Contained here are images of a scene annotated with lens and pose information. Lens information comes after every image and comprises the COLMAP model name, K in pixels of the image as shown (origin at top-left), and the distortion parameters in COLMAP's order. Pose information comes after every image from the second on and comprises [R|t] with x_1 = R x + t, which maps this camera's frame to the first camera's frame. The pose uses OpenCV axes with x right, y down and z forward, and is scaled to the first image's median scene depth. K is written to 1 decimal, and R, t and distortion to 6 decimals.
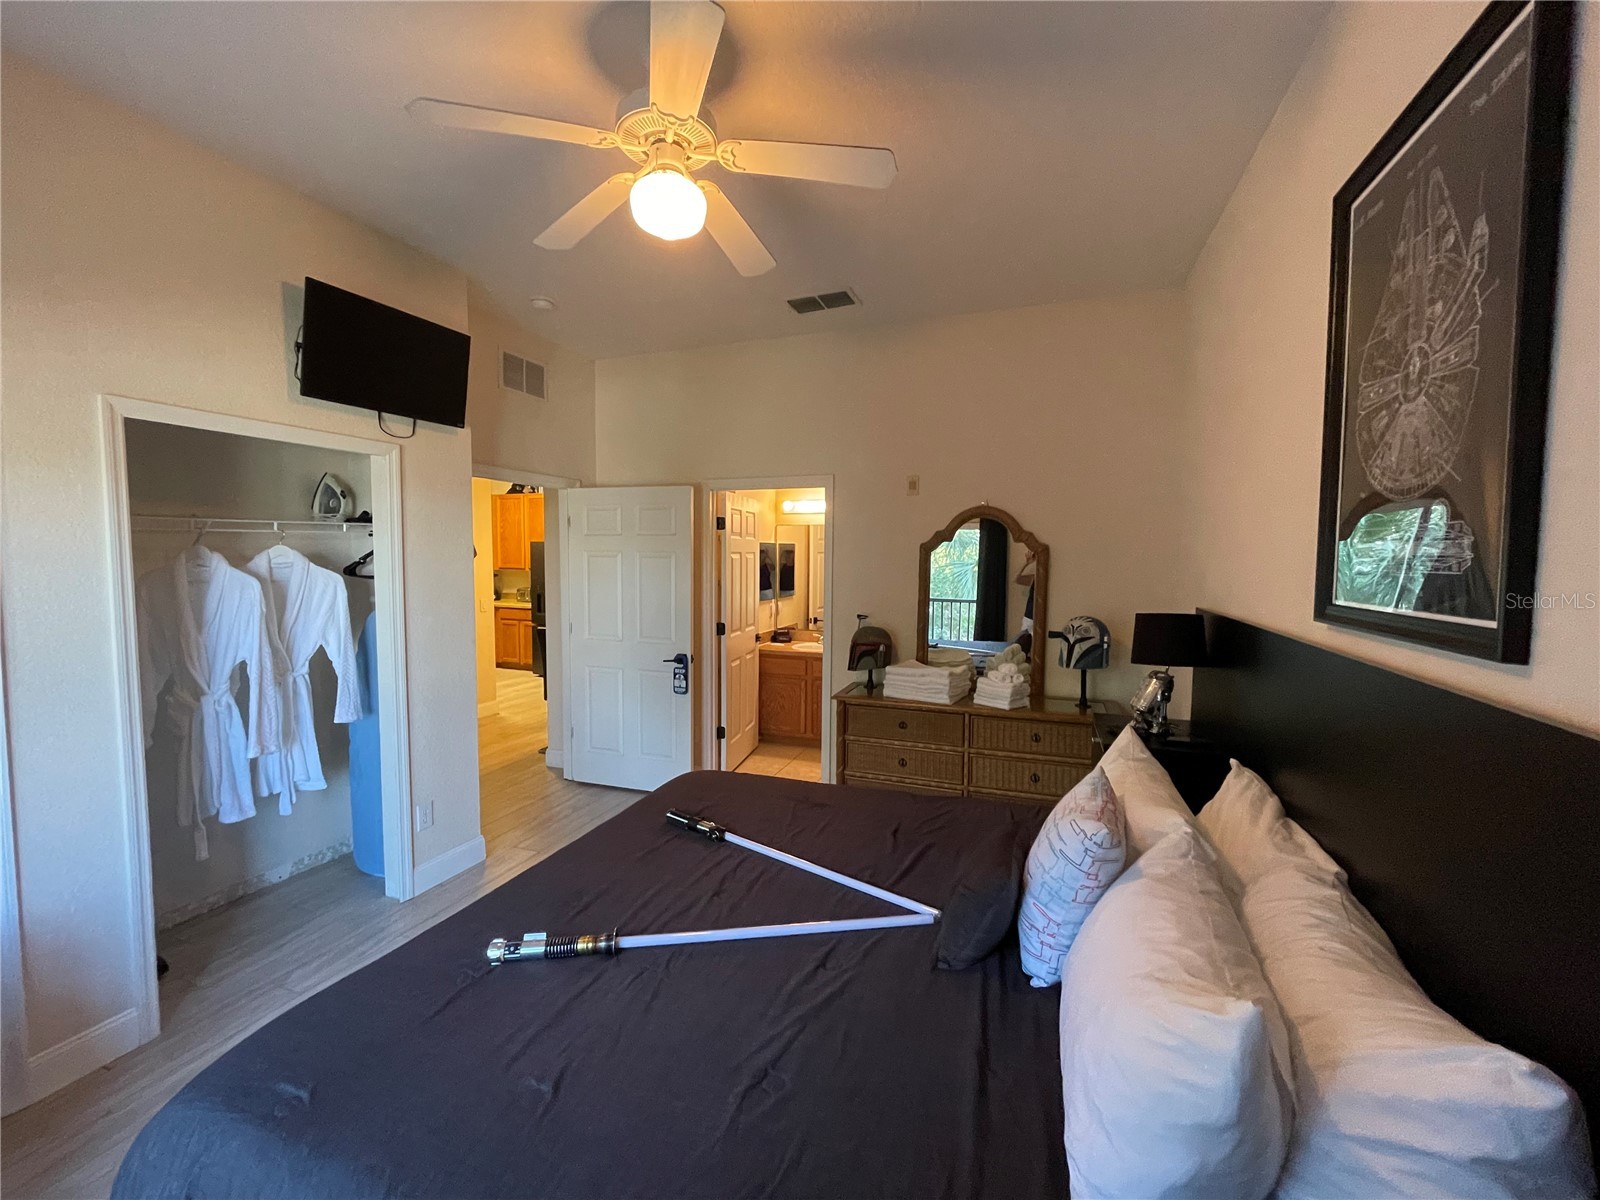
lens RADIAL K [[647.9, 0, 797.9], [0, 647.9, 590.0], [0, 0, 1]] dist [-0.003323, 0.000502]
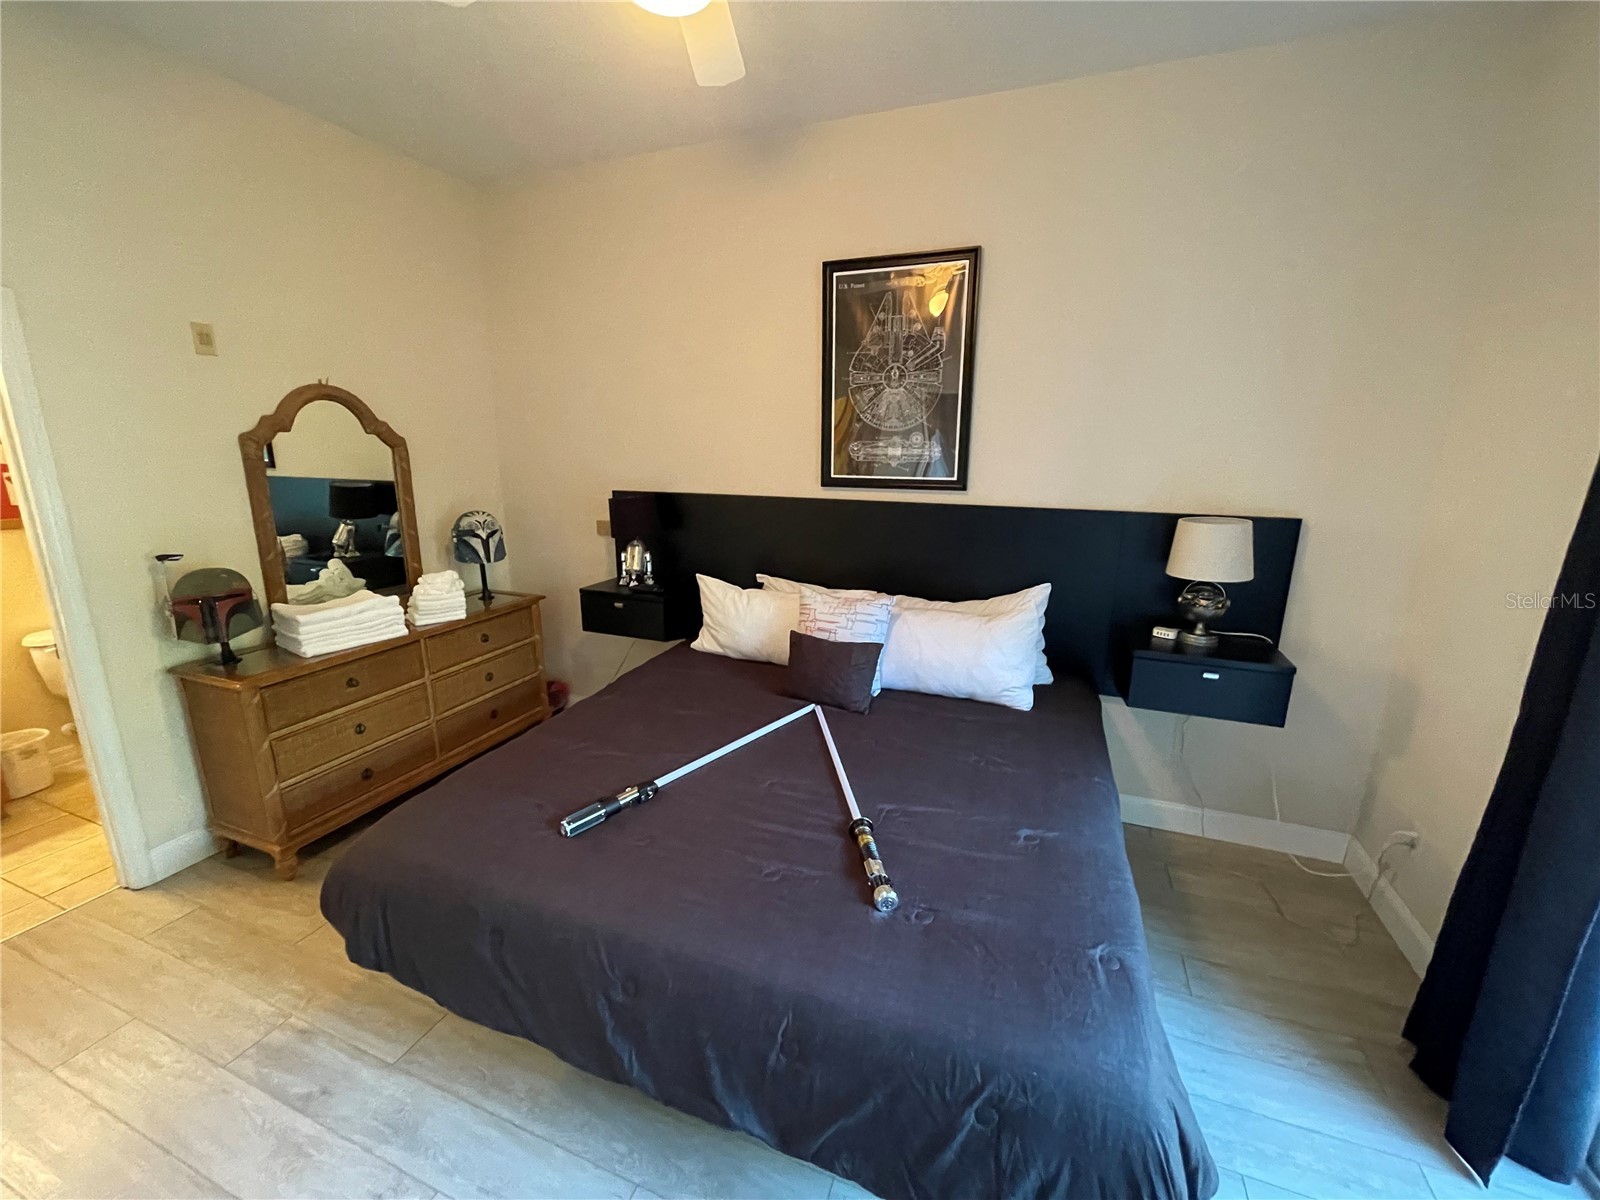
lens RADIAL K [[647.9, 0, 796.9], [0, 647.9, 598.4], [0, 0, 1]] dist [-0.003323, 0.000502]
pose [[0.009069, -0.238985, 0.970981, -0.586558], [0.046803, 0.970058, 0.238321, -0.046218], [-0.998863, 0.043284, 0.019983, 0.499418]]
